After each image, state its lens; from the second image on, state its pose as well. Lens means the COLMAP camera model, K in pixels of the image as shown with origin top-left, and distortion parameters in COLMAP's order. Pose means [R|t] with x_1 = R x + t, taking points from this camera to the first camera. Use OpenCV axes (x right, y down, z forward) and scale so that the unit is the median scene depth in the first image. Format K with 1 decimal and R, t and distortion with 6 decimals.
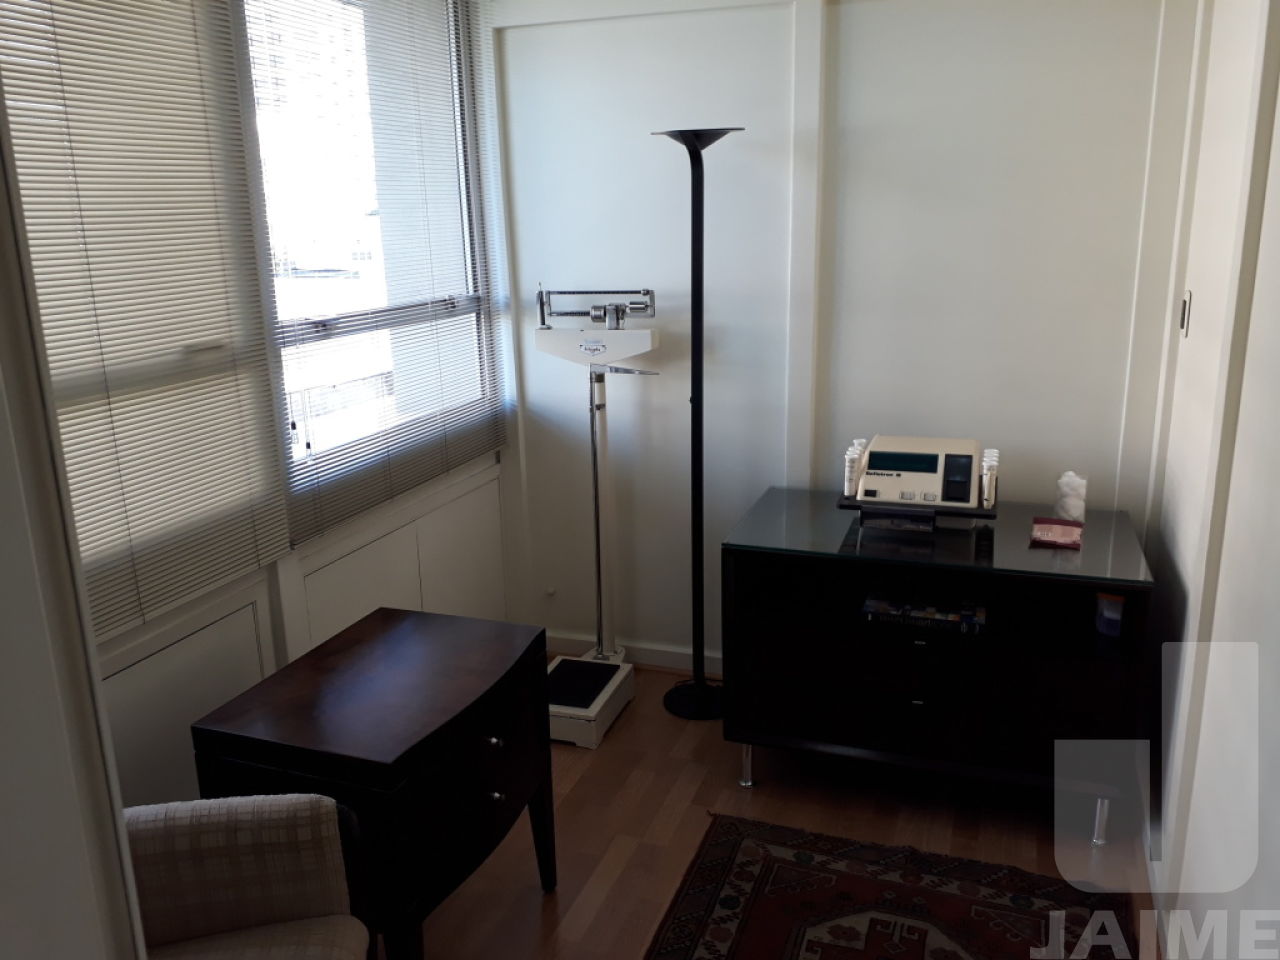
lens RADIAL K [[1006.8, 0, 640.0], [0, 1006.8, 480.0], [0, 0, 1]] dist [0.052693, -0.108354]
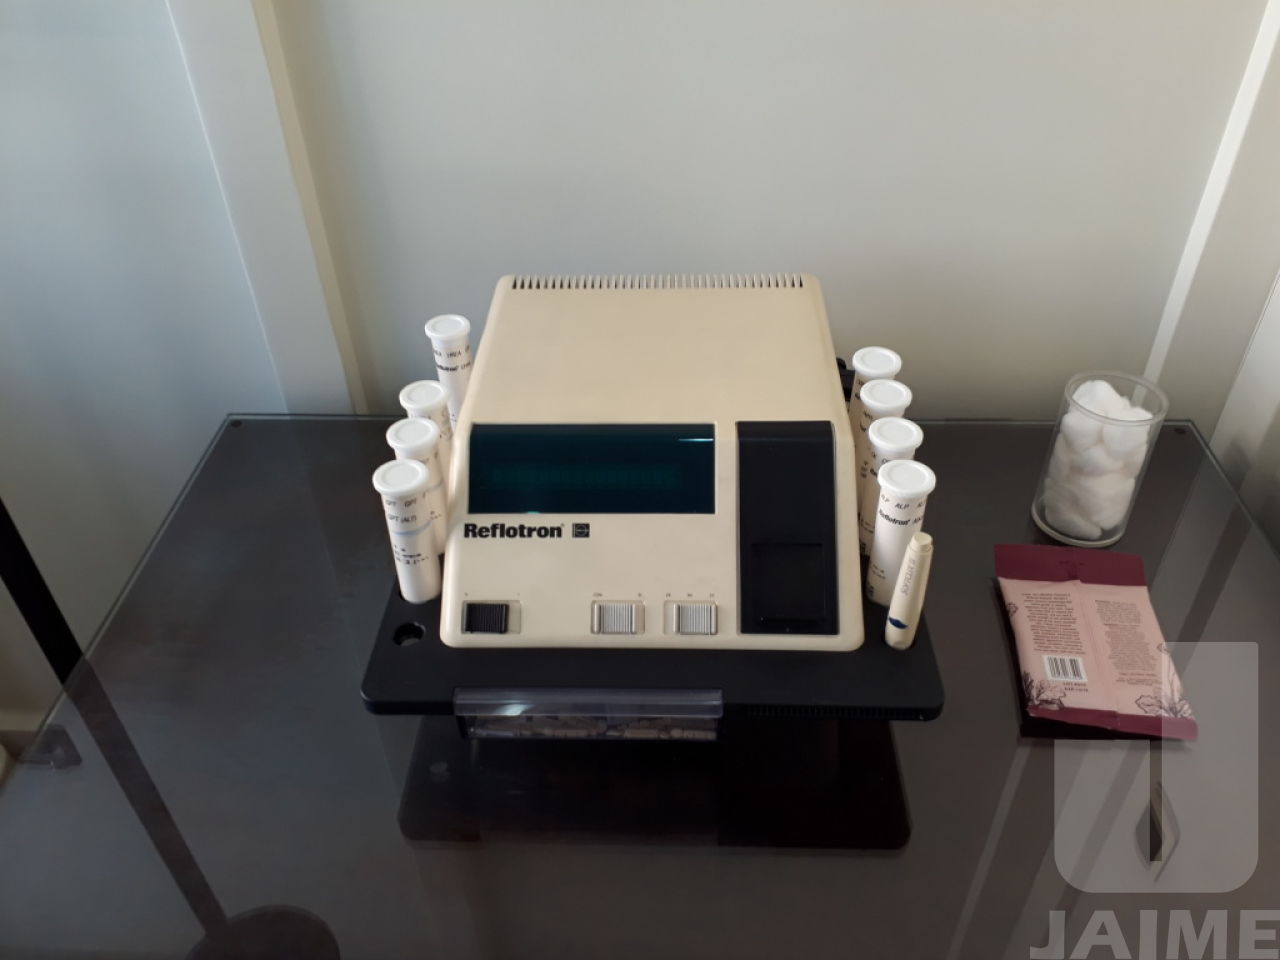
lens RADIAL K [[1031.3, 0, 640.0], [0, 1031.3, 480.0], [0, 0, 1]] dist [0.090604, -0.170139]
pose [[0.955531, -0.184933, 0.229694, 0.209399], [0.069769, 0.898578, 0.433232, -0.135727], [-0.286517, -0.397942, 0.871522, 0.757337]]
